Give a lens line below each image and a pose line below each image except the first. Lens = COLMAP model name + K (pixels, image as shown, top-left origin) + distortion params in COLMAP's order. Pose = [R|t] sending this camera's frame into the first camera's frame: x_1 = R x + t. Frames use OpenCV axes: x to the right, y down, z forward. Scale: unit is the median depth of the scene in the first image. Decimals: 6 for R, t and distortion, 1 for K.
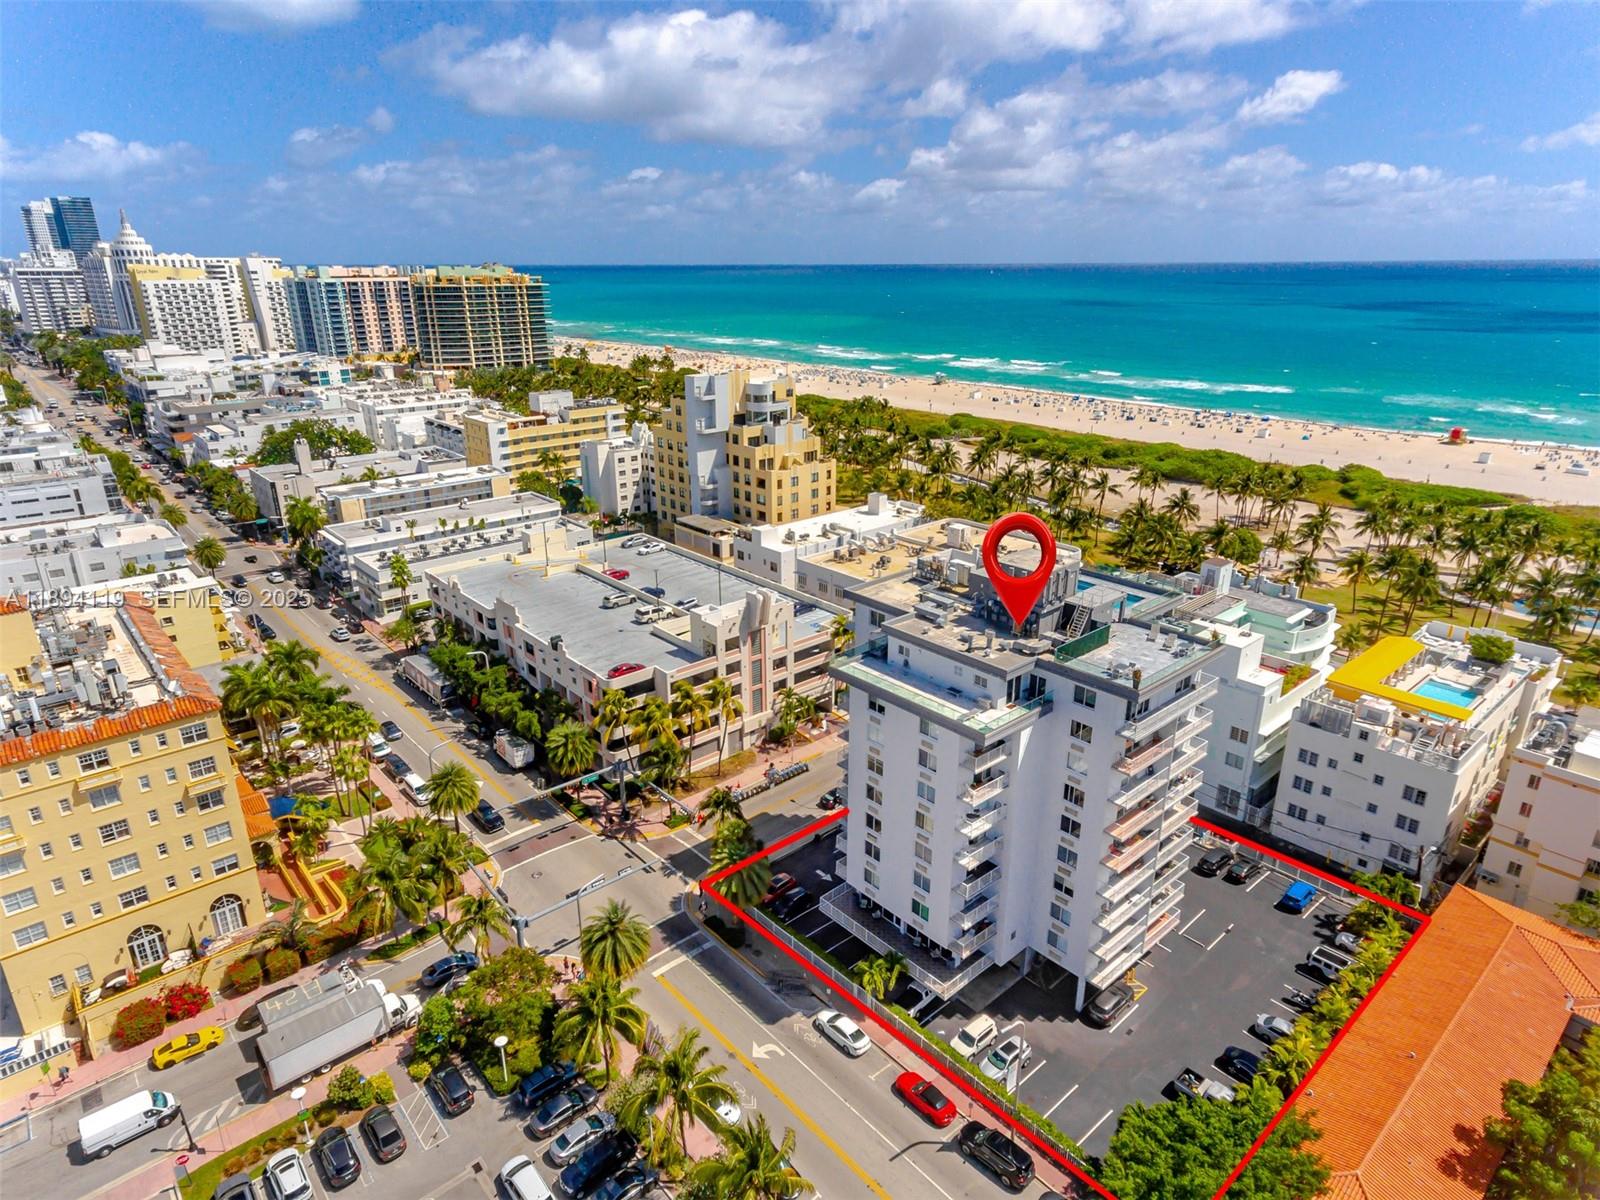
lens RADIAL K [[930.4, 0, 790.2], [0, 930.4, 564.8], [0, 0, 1]] dist [0.041849, 0.000028]
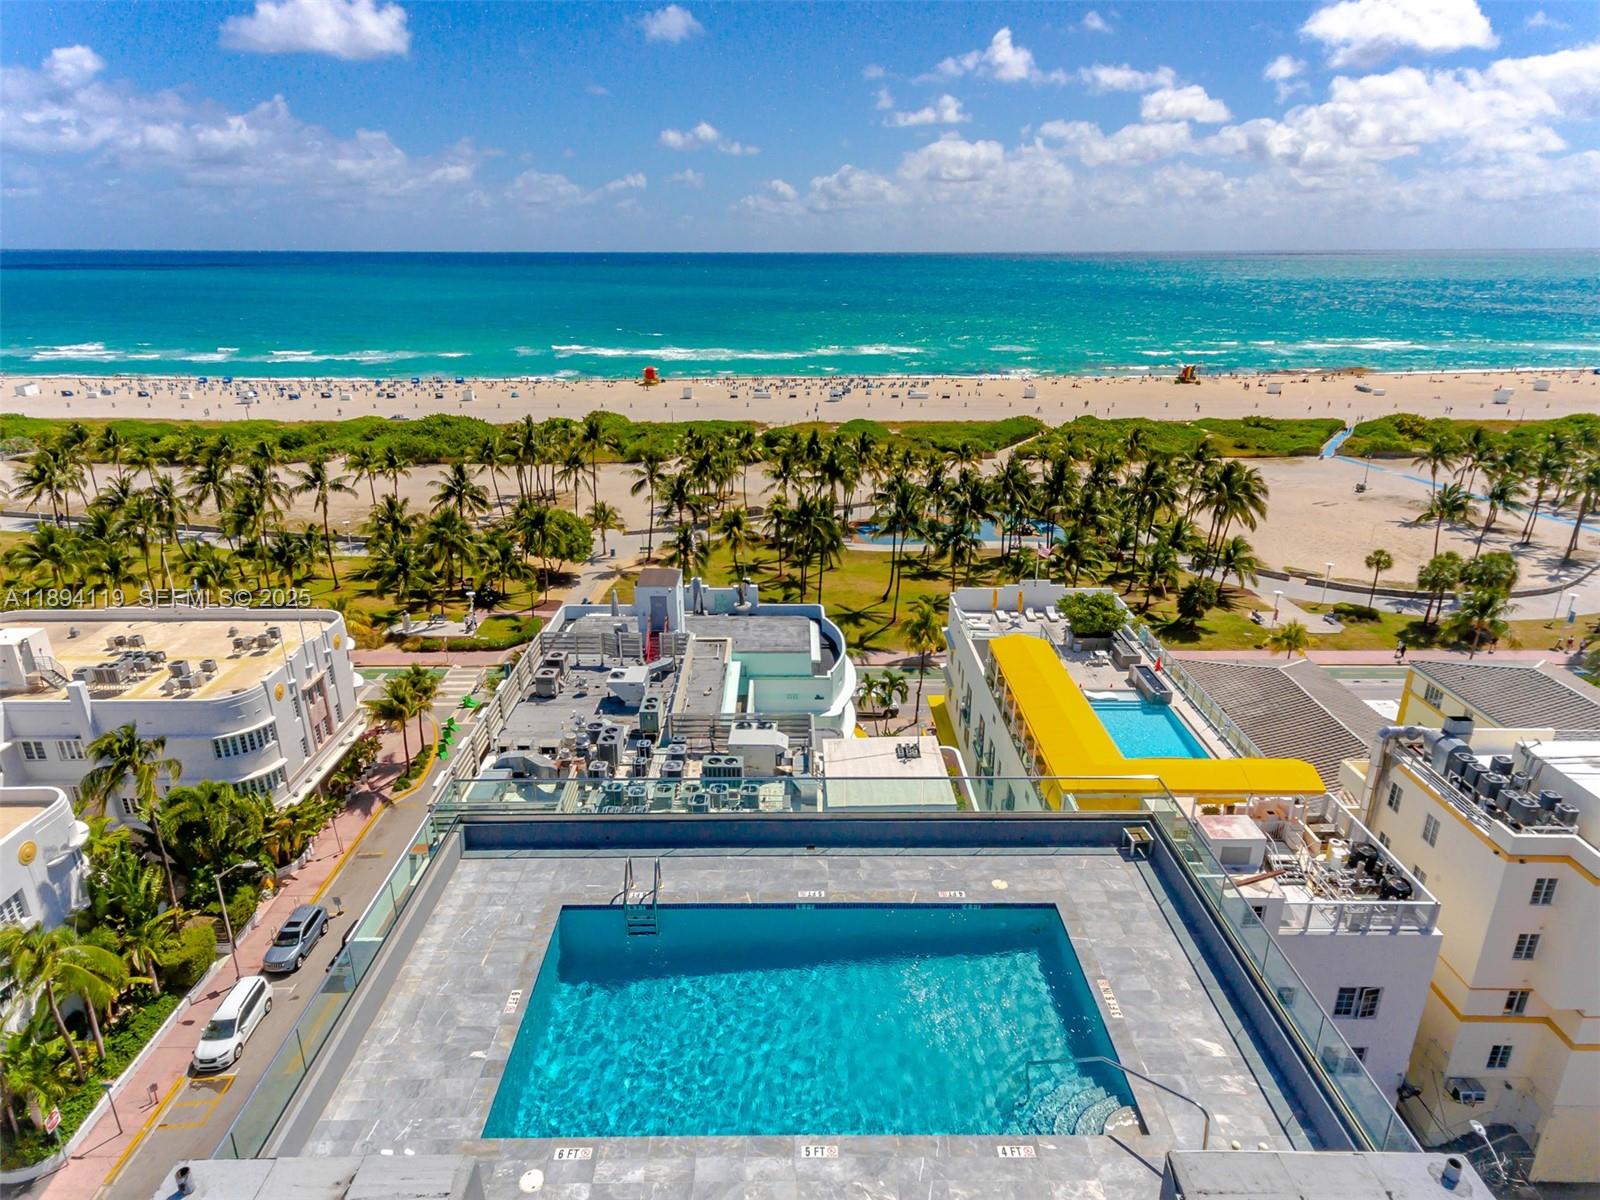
lens RADIAL K [[945.4, 0, 800.0], [0, 945.4, 600.0], [0, 0, 1]] dist [0.007320, -0.000593]
pose [[0.653285, -0.263050, 0.709946, 0.098871], [0.233546, 0.961990, 0.141531, -0.029372], [-0.720191, 0.073345, 0.689888, 0.401236]]
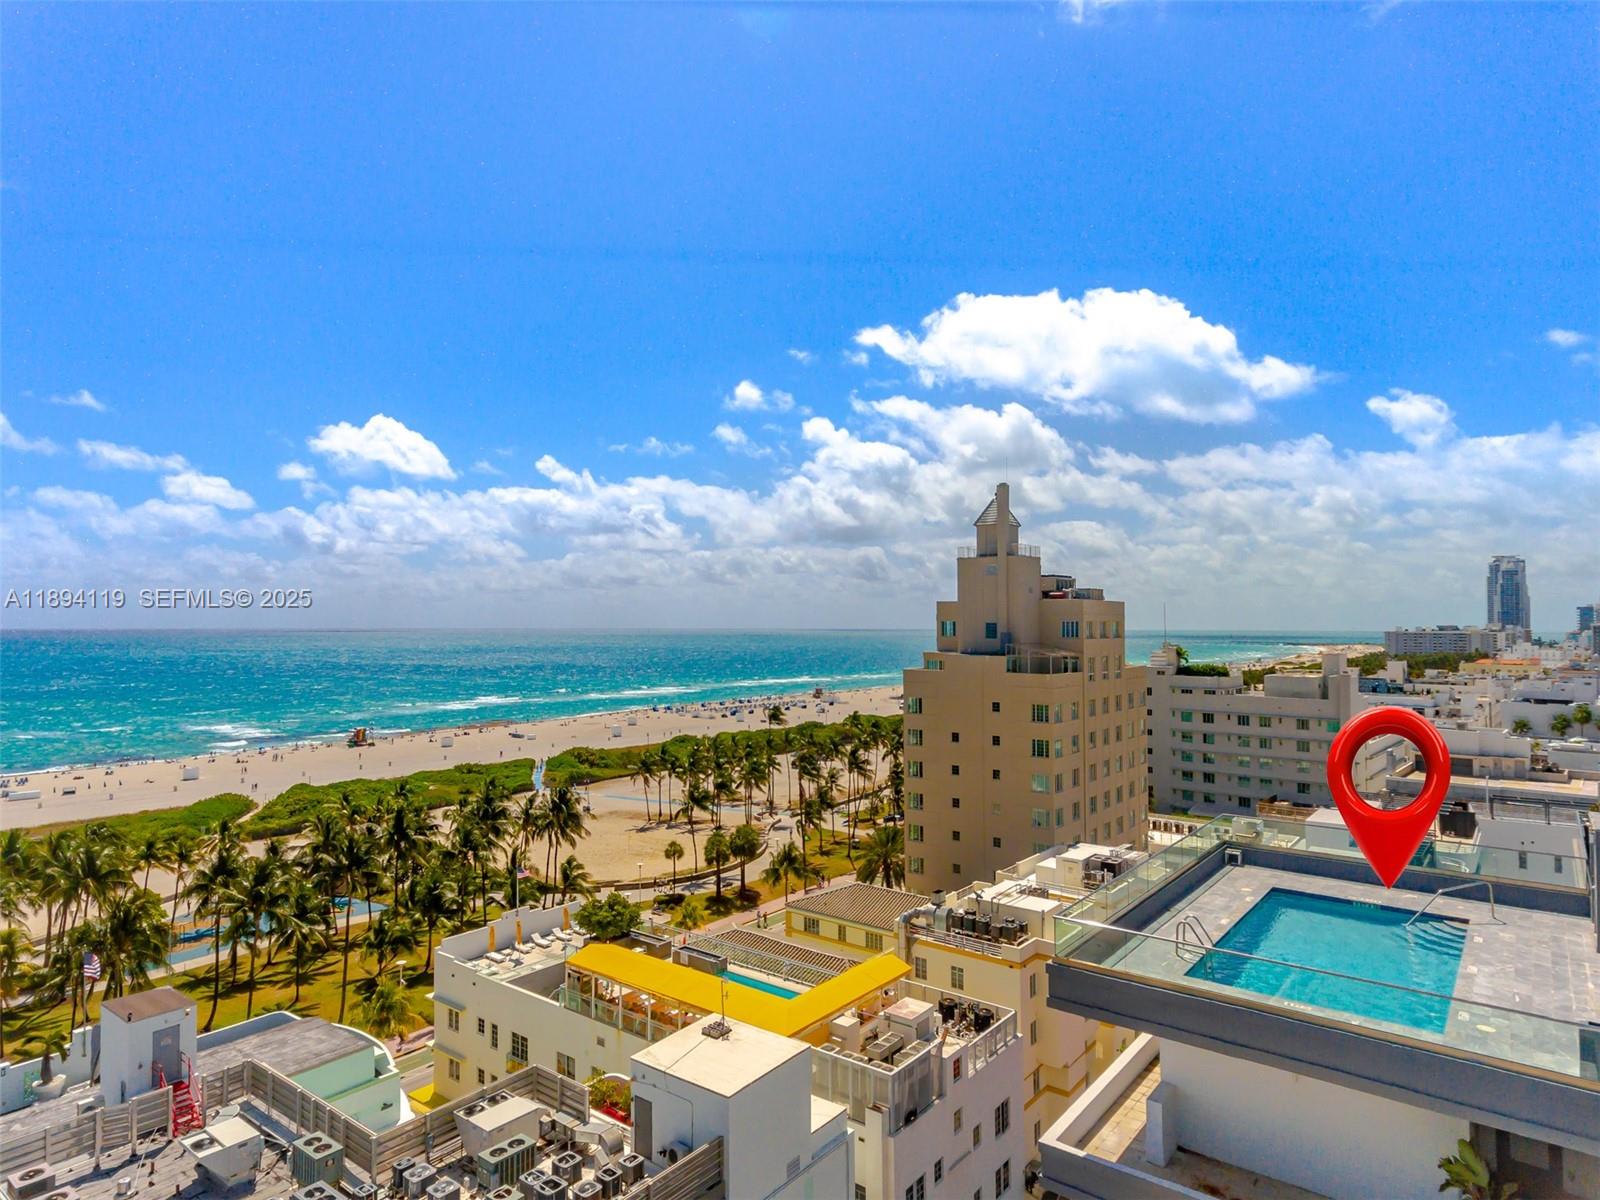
lens RADIAL K [[955.7, 0, 802.3], [0, 955.7, 545.4], [0, 0, 1]] dist [0.098107, -0.000175]
pose [[-0.198626, 0.085090, 0.976375, 0.017135], [0.297009, 0.954603, -0.022772, -0.057664], [-0.933988, 0.285469, -0.214881, 0.536331]]
